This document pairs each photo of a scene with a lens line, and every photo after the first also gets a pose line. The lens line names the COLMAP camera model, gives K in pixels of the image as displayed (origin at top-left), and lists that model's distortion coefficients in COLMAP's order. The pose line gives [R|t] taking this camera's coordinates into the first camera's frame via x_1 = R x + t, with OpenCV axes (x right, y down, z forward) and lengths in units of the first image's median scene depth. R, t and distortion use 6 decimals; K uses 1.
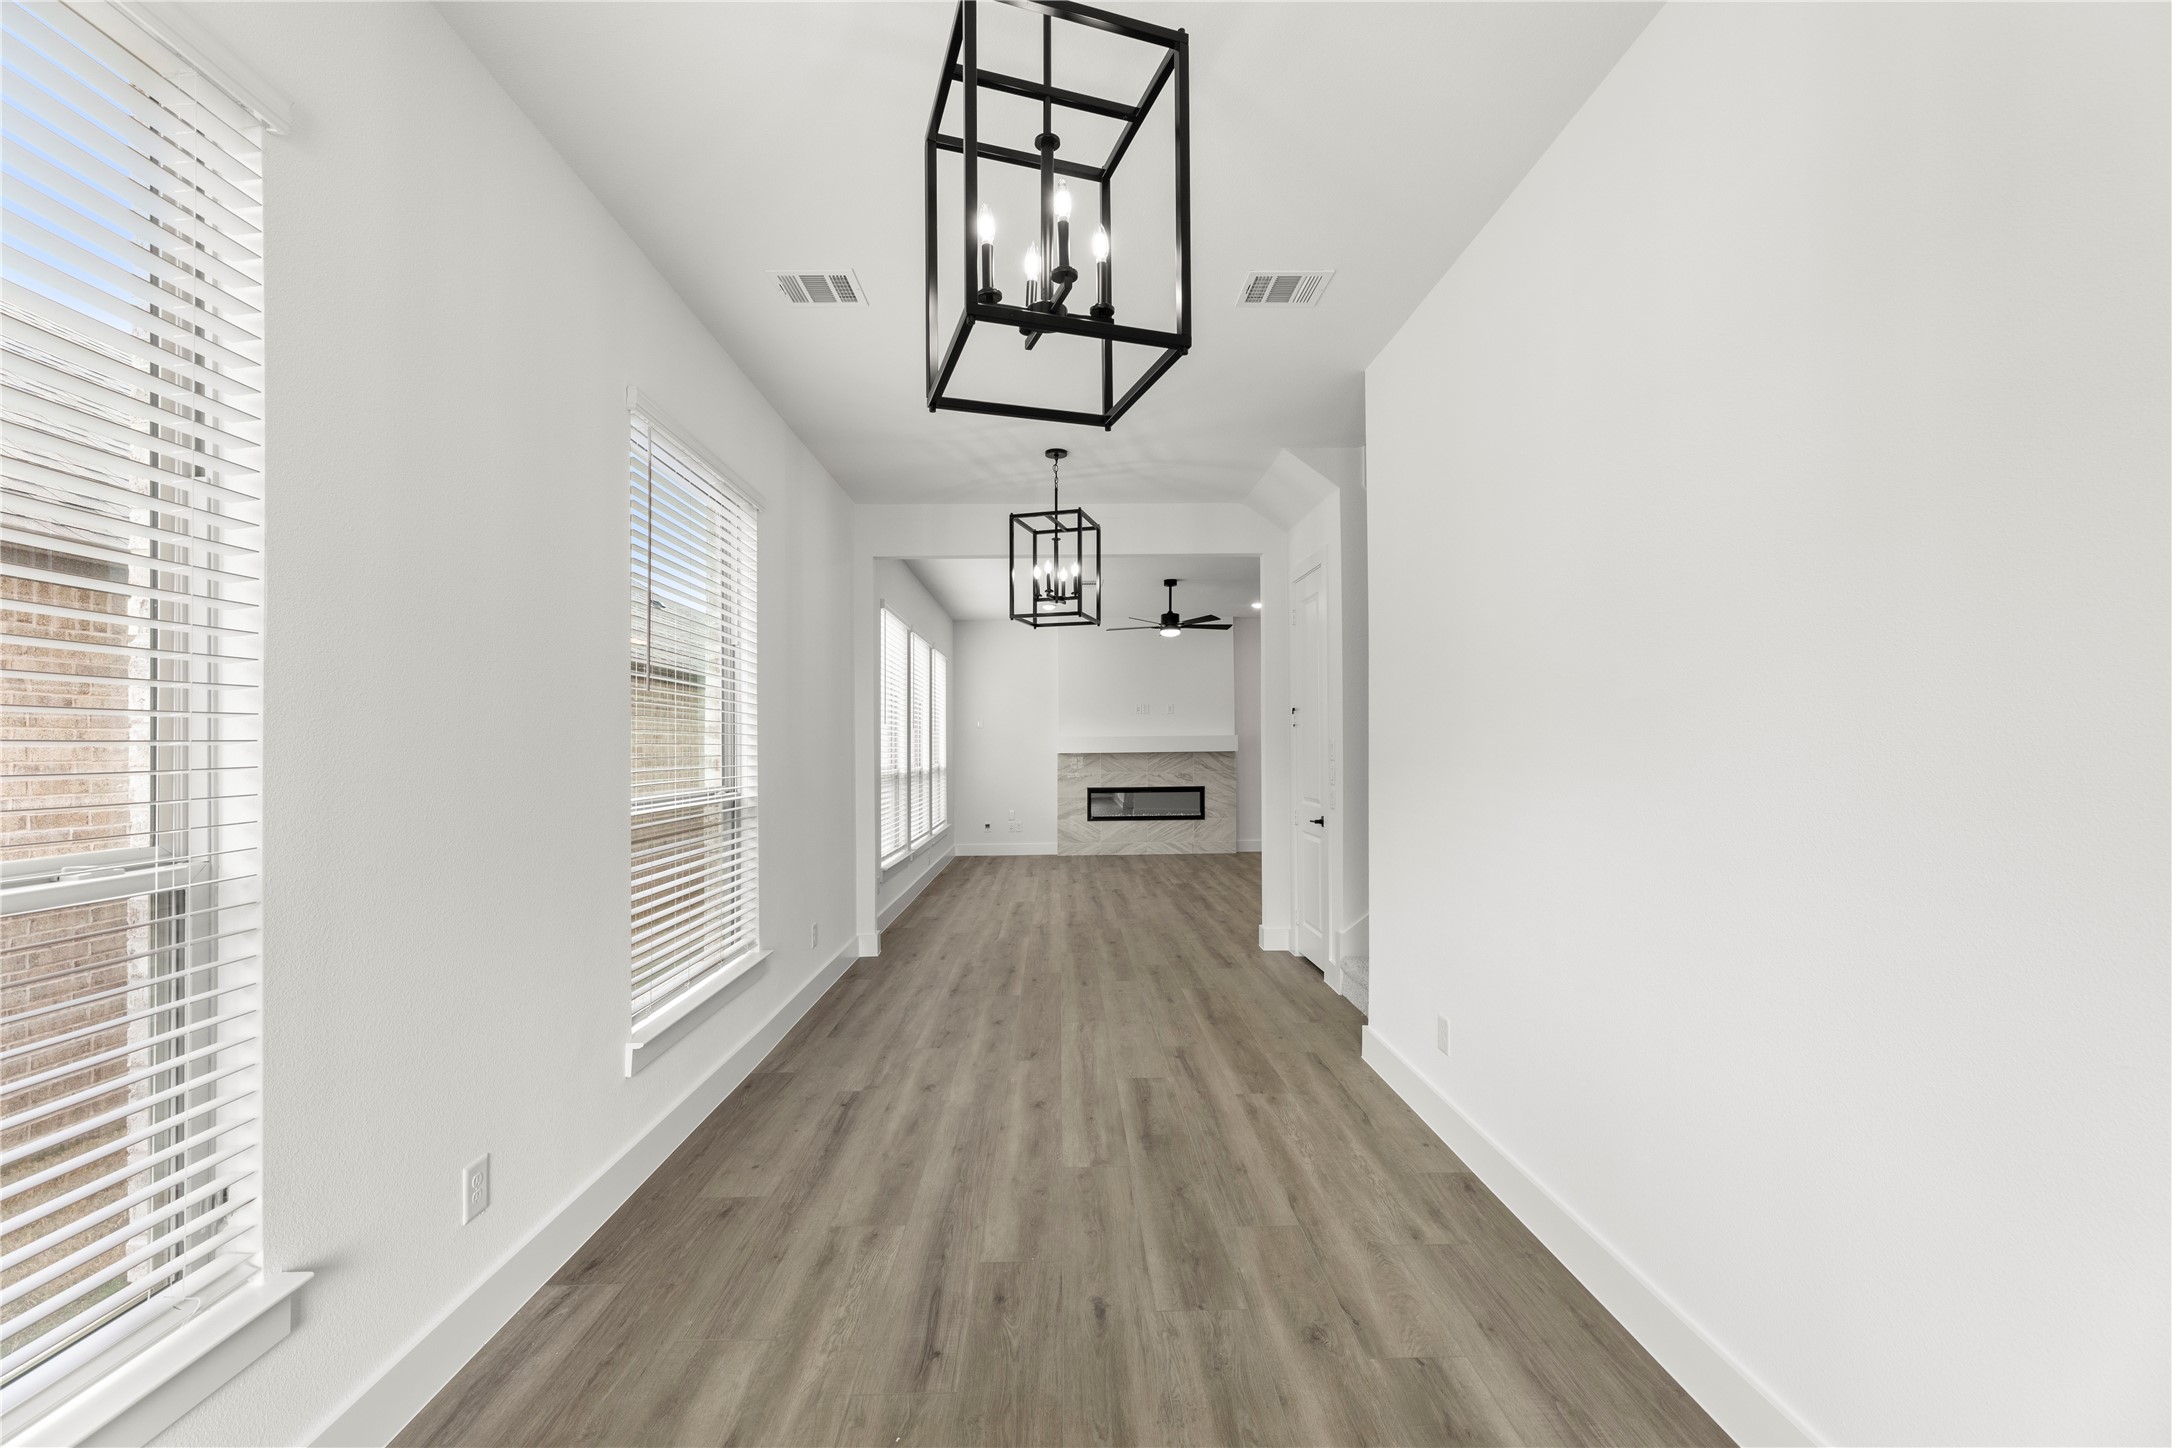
lens RADIAL K [[870.7, 0, 1122.2], [0, 870.7, 704.0], [0, 0, 1]] dist [0.005491, 0.000247]
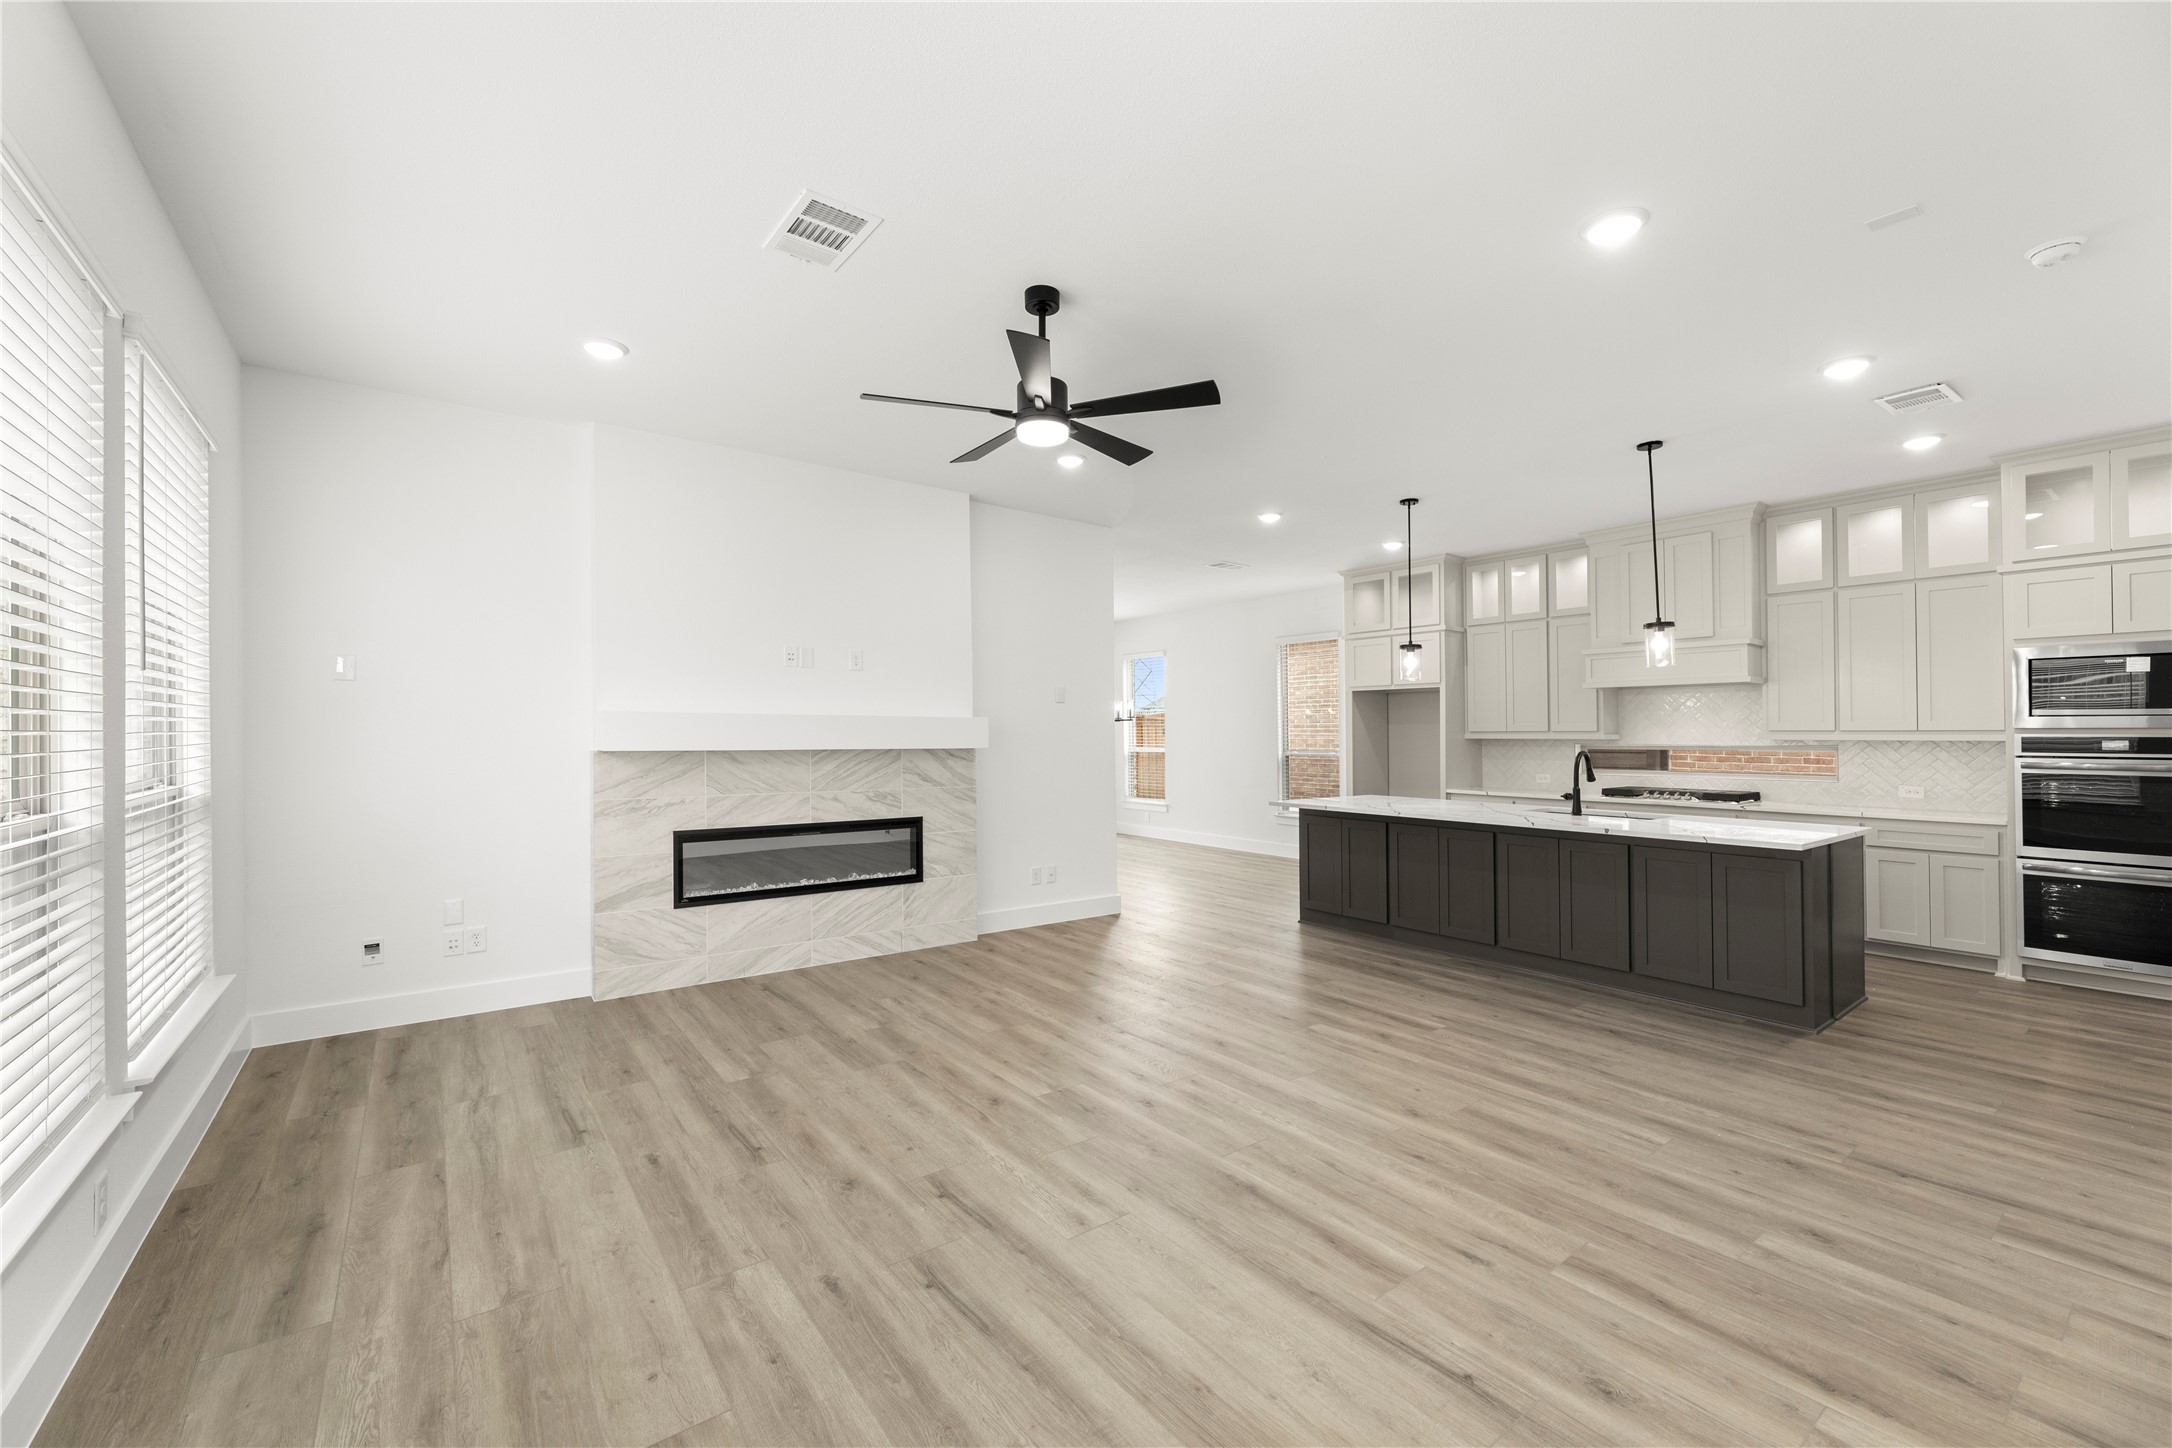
lens RADIAL K [[870.7, 0, 1086.9], [0, 870.7, 702.5], [0, 0, 1]] dist [0.005491, 0.000247]
pose [[0.847096, 0.028243, 0.530689, -0.021969], [-0.027790, 0.999575, -0.008838, 0.006784], [-0.530713, -0.007261, 0.847520, 0.117735]]
